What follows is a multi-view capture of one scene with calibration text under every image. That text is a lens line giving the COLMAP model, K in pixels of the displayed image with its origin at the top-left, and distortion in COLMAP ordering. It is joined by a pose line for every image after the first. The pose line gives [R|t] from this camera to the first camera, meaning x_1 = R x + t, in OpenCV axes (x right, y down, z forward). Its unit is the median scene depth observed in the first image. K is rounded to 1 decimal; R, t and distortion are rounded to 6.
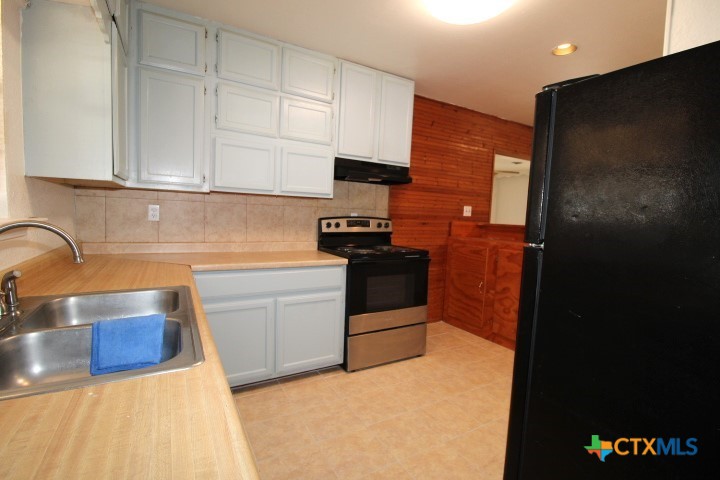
lens RADIAL K [[334.4, 0, 360.2], [0, 334.4, 240.0], [0, 0, 1]] dist [-0.014742, -0.000493]
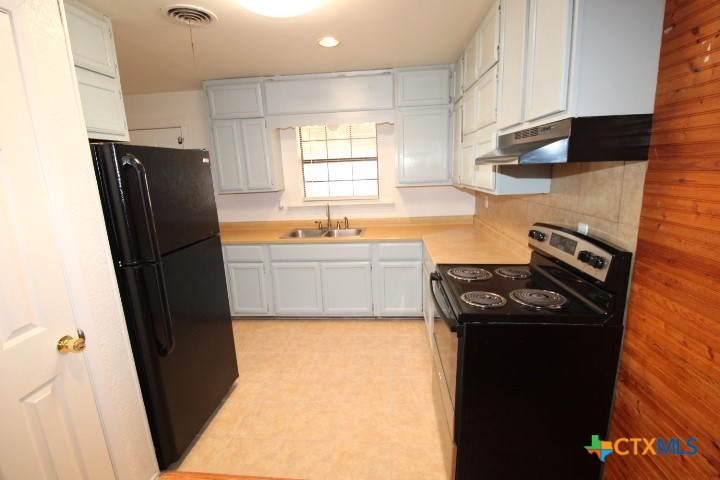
lens RADIAL K [[334.4, 0, 359.6], [0, 334.4, 238.5], [0, 0, 1]] dist [-0.014742, -0.000493]
pose [[-0.571111, 0.150292, -0.806997, 0.896809], [-0.049642, 0.974974, 0.216707, -0.230469], [0.819371, 0.163825, -0.549357, 1.541015]]
